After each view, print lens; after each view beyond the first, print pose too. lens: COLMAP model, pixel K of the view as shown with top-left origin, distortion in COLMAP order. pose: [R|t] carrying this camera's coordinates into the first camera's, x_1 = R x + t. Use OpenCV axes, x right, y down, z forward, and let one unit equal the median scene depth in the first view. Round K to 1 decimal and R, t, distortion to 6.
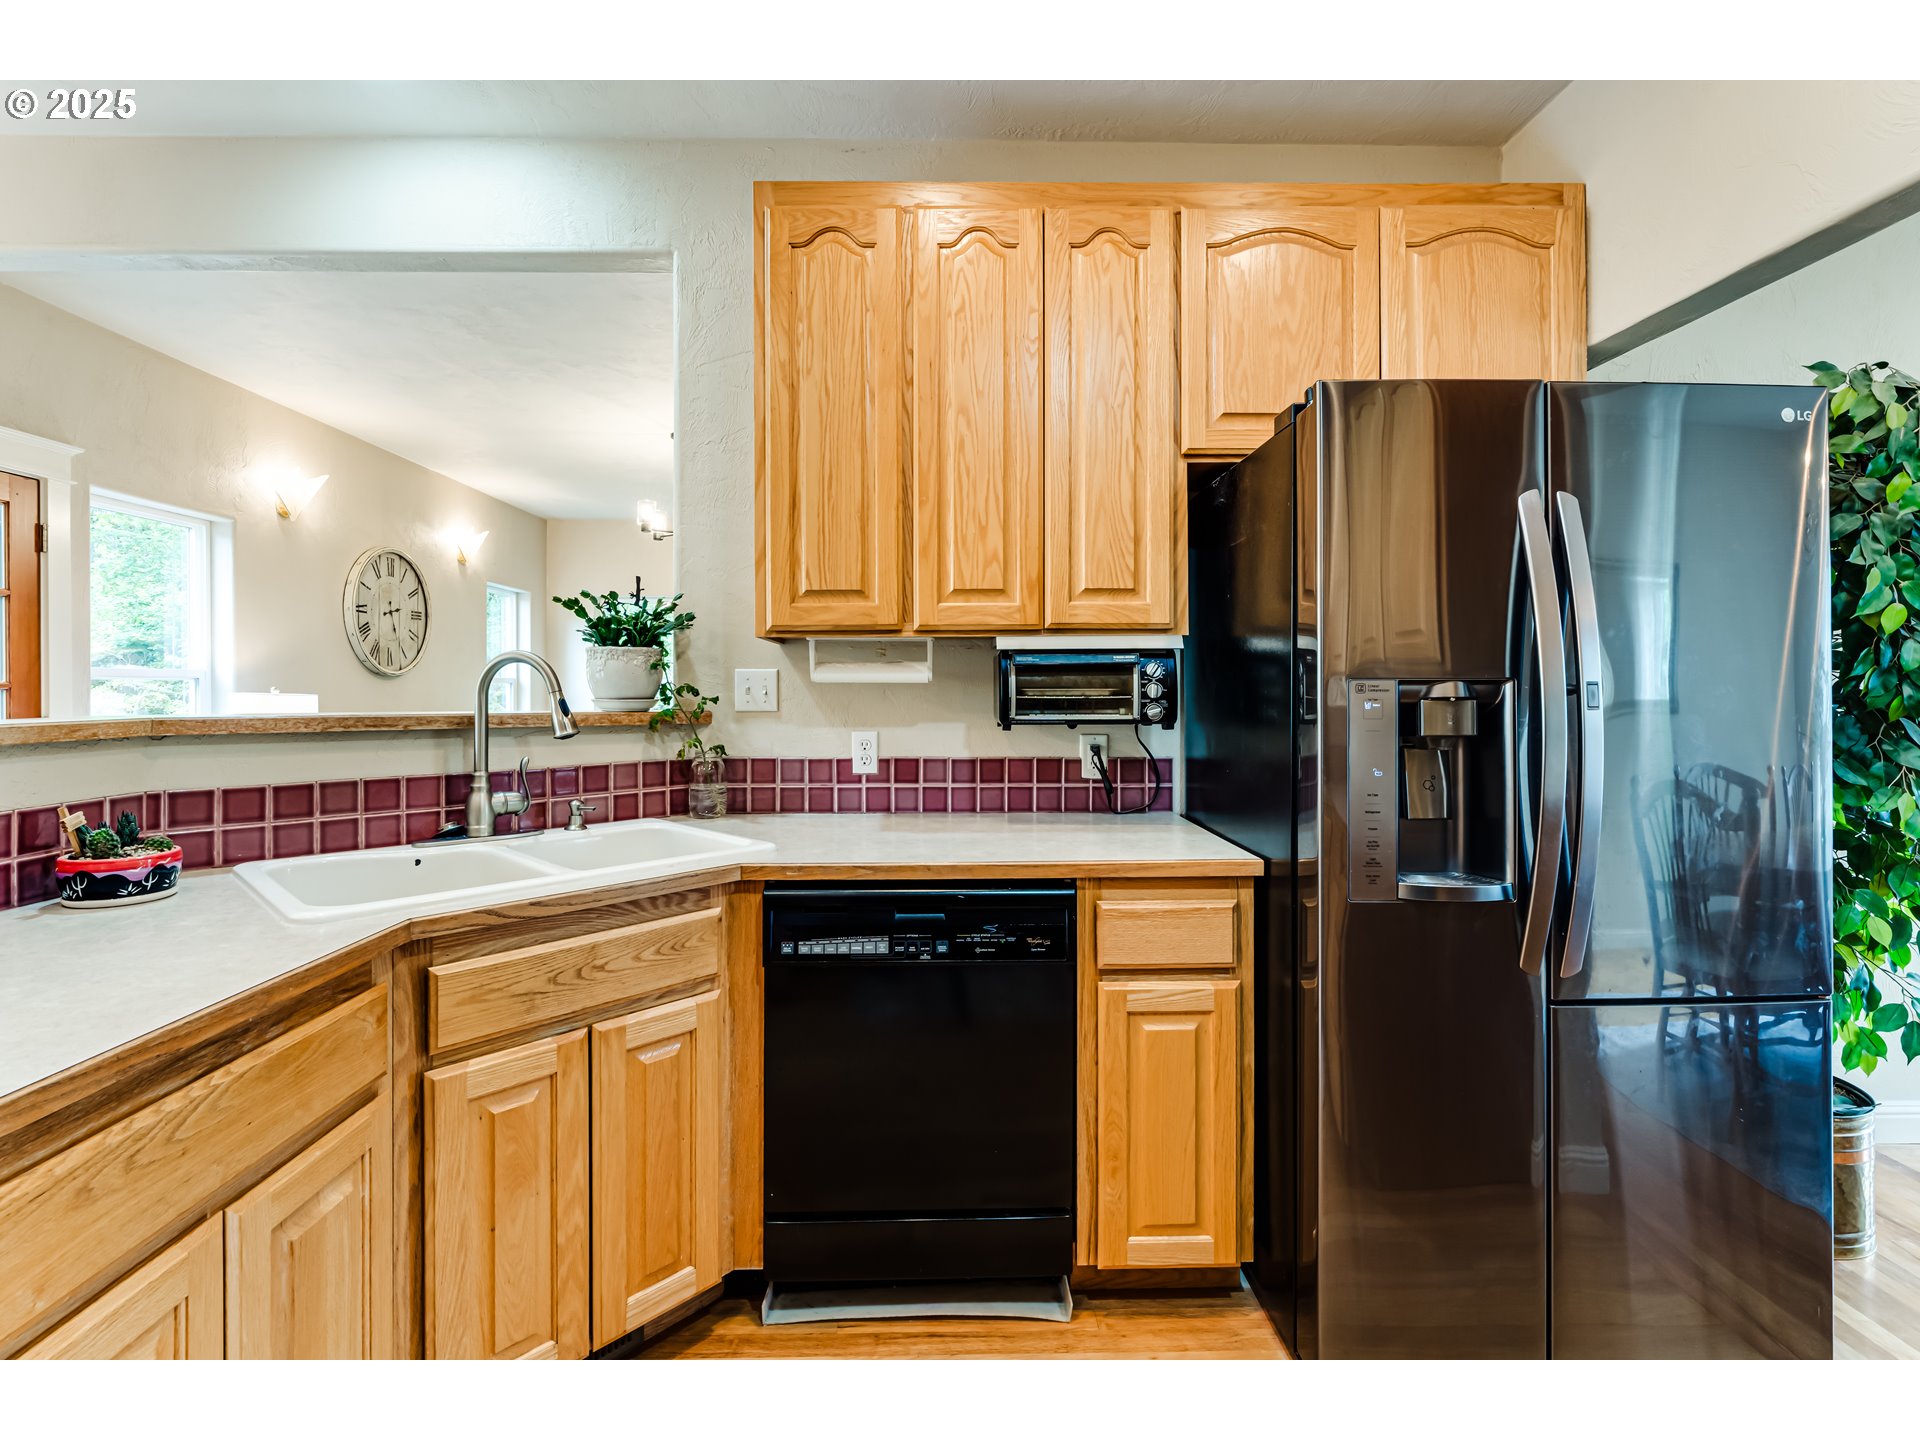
lens RADIAL K [[880.9, 0, 966.3], [0, 880.9, 699.5], [0, 0, 1]] dist [-0.002917, -0.000331]
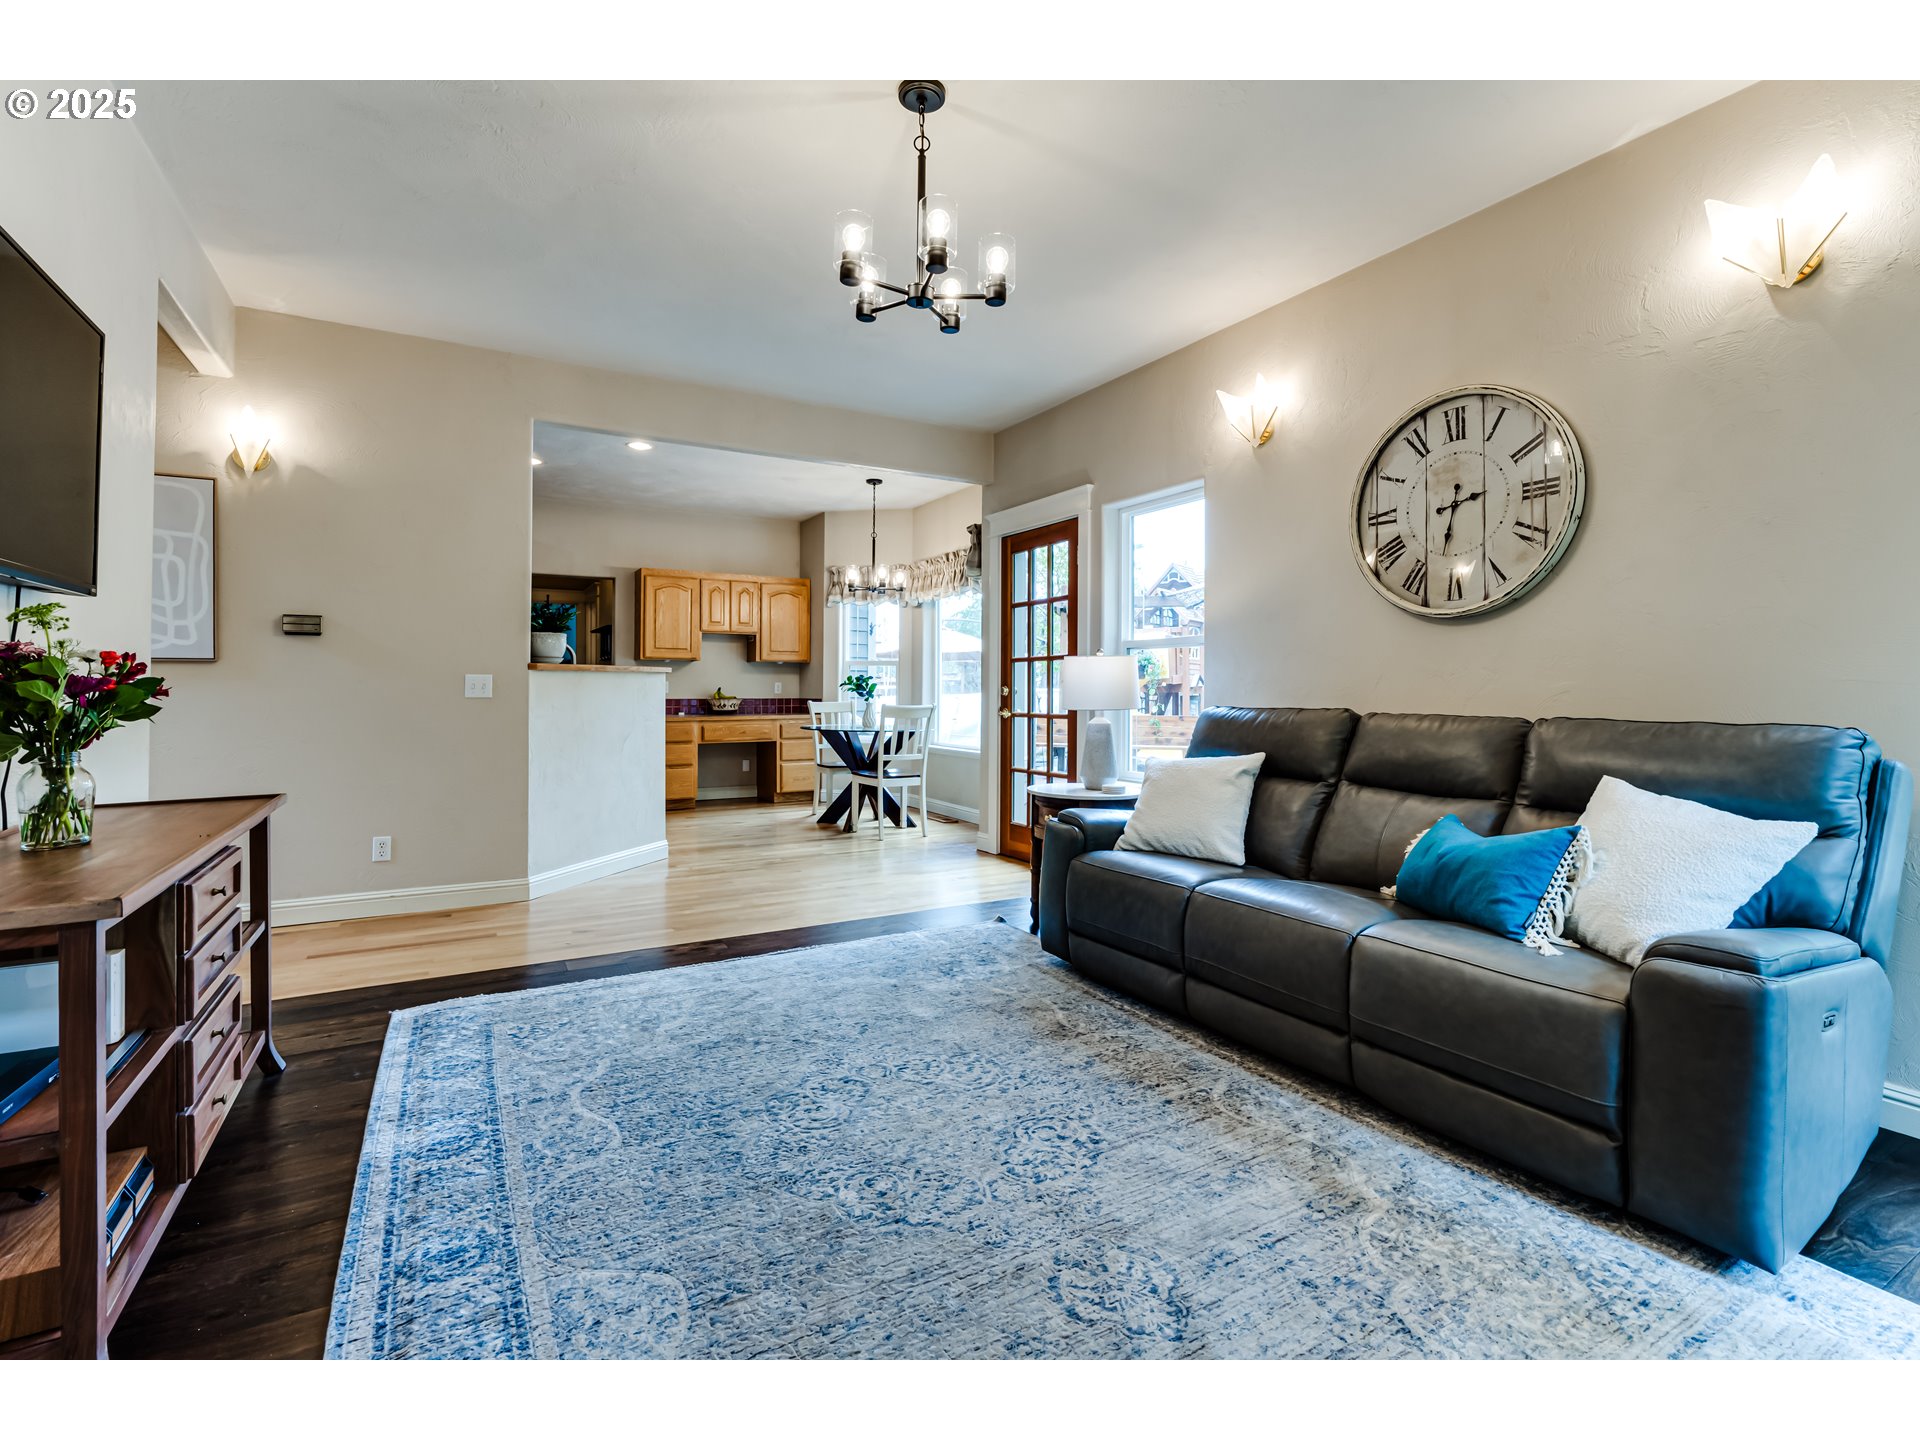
lens RADIAL K [[888.1, 0, 956.0], [0, 888.1, 683.2], [0, 0, 1]] dist [-0.000309, 0.000117]
pose [[-0.882280, -0.003114, -0.470714, -0.285713], [-0.006098, 0.999970, 0.004814, 0.034703], [0.470685, 0.007117, -0.882272, 3.541249]]
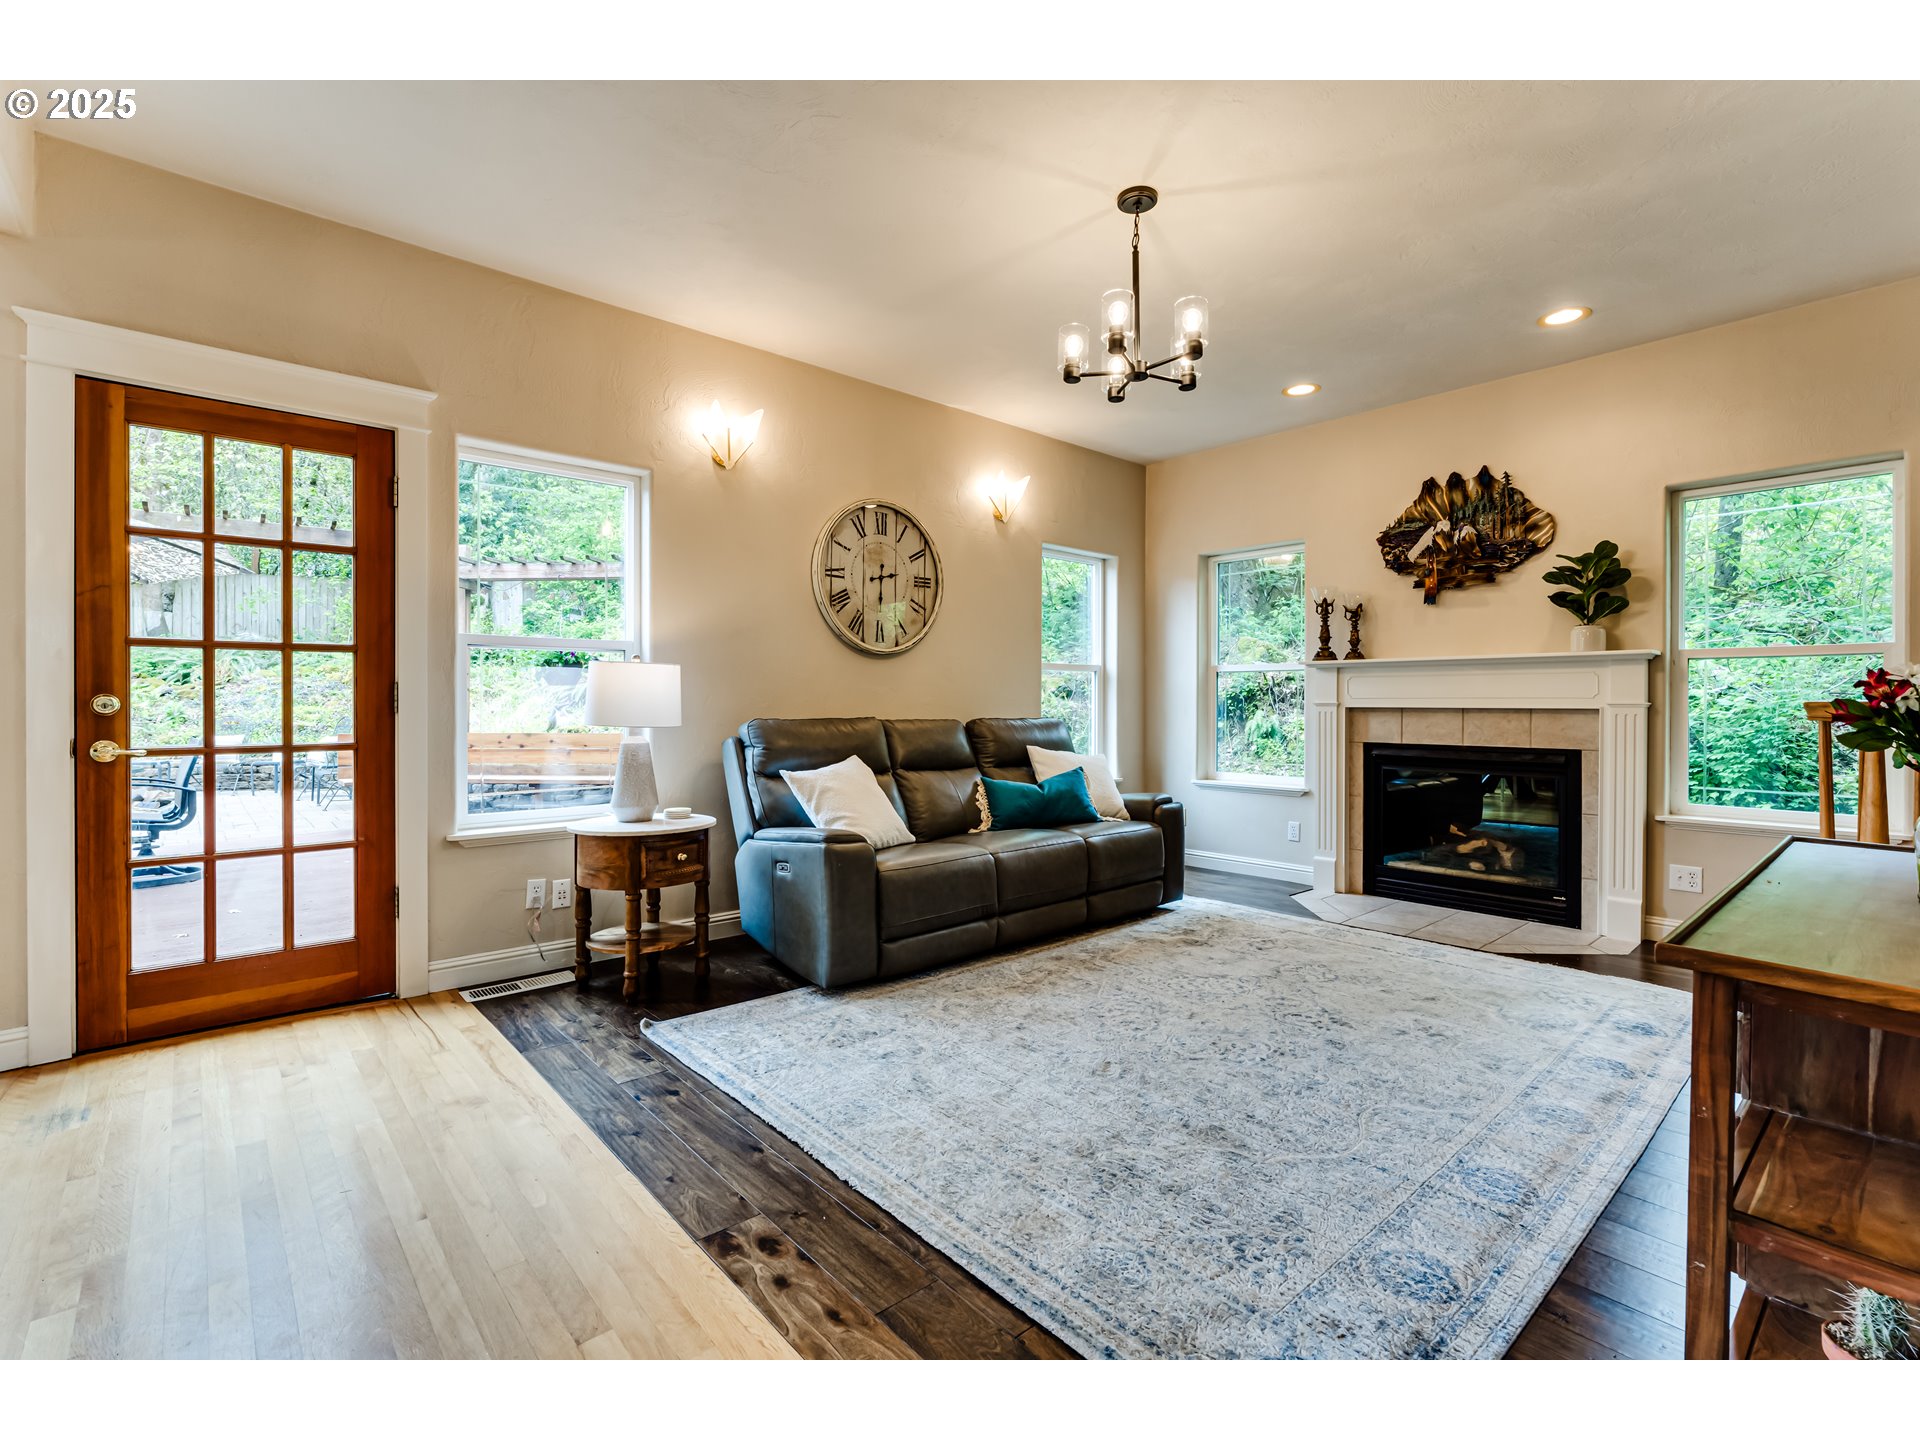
lens RADIAL K [[880.9, 0, 966.3], [0, 880.9, 699.5], [0, 0, 1]] dist [-0.002917, -0.000331]
pose [[0.645476, 0.000111, -0.763781, 0.084008], [-0.012564, 0.999866, -0.010473, 0.060212], [0.763677, 0.016356, 0.645391, 1.383381]]
